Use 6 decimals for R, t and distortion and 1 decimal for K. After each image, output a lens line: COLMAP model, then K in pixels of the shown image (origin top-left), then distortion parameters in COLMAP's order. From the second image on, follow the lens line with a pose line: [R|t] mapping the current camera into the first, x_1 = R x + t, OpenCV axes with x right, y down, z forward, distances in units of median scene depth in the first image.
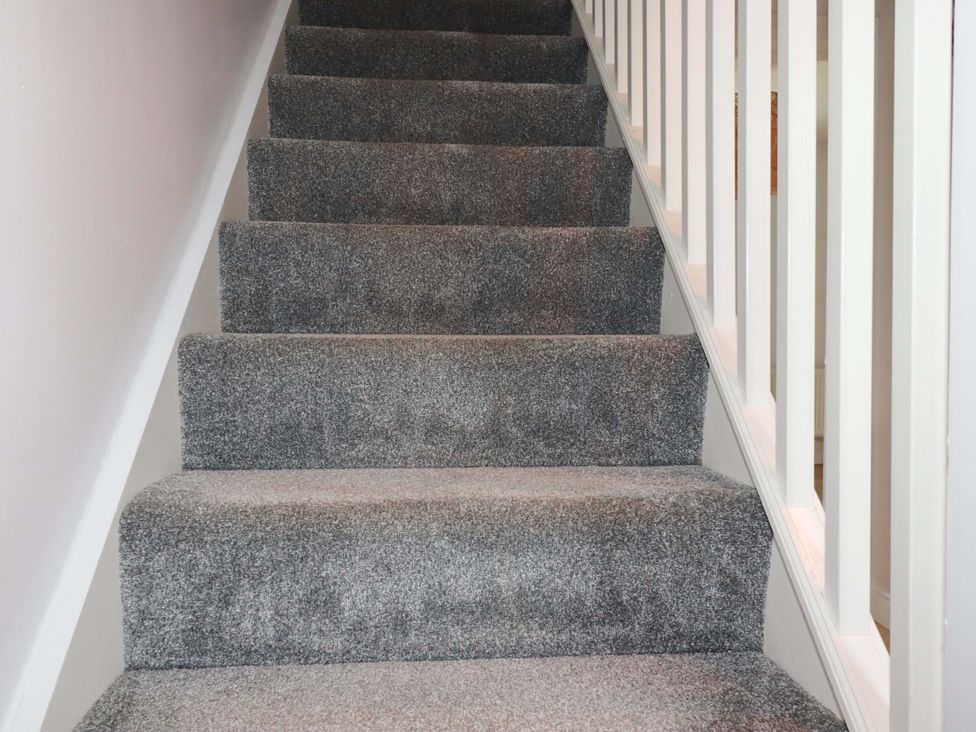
lens RADIAL K [[794.6, 0, 488.0], [0, 794.6, 366.0], [0, 0, 1]] dist [0.003397, -0.003675]
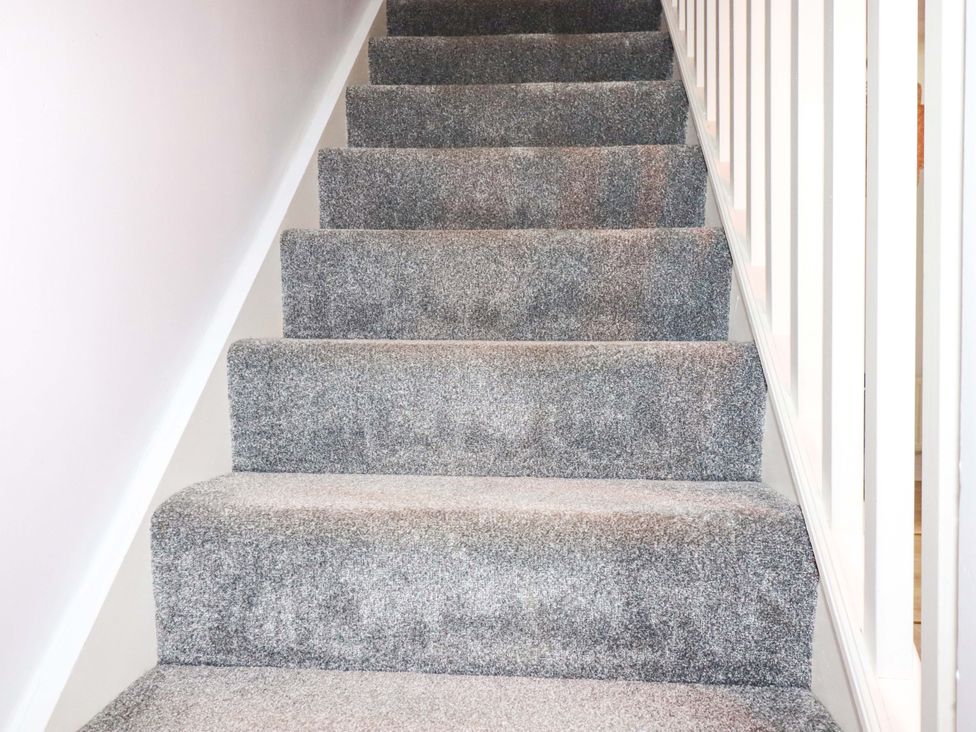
lens RADIAL K [[794.6, 0, 488.0], [0, 794.6, 366.0], [0, 0, 1]] dist [0.003397, -0.003675]
pose [[0.987581, 0.007333, -0.156941, 0.104378], [-0.008371, 0.999947, -0.005959, -0.002430], [0.156889, 0.007199, 0.987590, 0.032626]]
